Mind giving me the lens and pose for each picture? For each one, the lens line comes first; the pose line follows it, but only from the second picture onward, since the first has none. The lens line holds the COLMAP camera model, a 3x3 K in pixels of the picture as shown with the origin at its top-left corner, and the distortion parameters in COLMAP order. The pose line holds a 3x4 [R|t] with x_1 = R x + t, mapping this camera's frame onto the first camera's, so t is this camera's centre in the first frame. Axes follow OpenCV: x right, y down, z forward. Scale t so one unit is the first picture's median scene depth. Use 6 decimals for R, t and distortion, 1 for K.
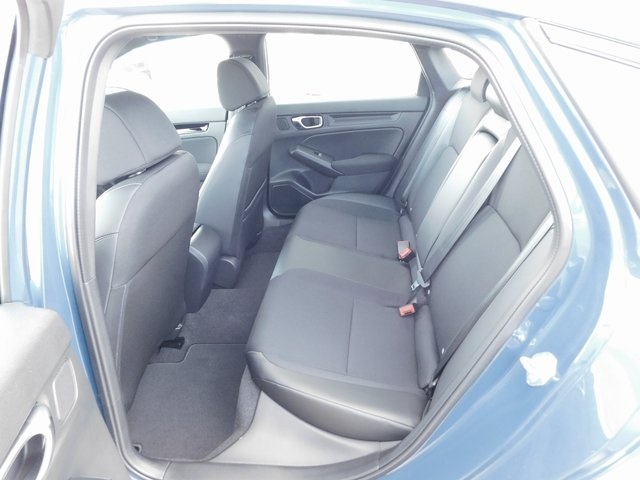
lens RADIAL K [[423.2, 0, 323.3], [0, 423.2, 237.9], [0, 0, 1]] dist [-0.063885, 0.048903]
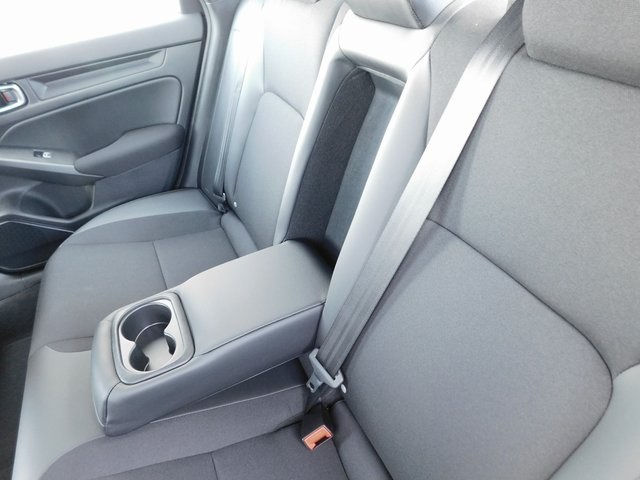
lens RADIAL K [[423.2, 0, 323.3], [0, 423.2, 237.9], [0, 0, 1]] dist [-0.063885, 0.048903]
pose [[0.856016, -0.351602, 0.378962, 0.061430], [0.288356, 0.933195, 0.214470, -0.110639], [-0.429054, -0.074314, 0.900217, 0.355135]]
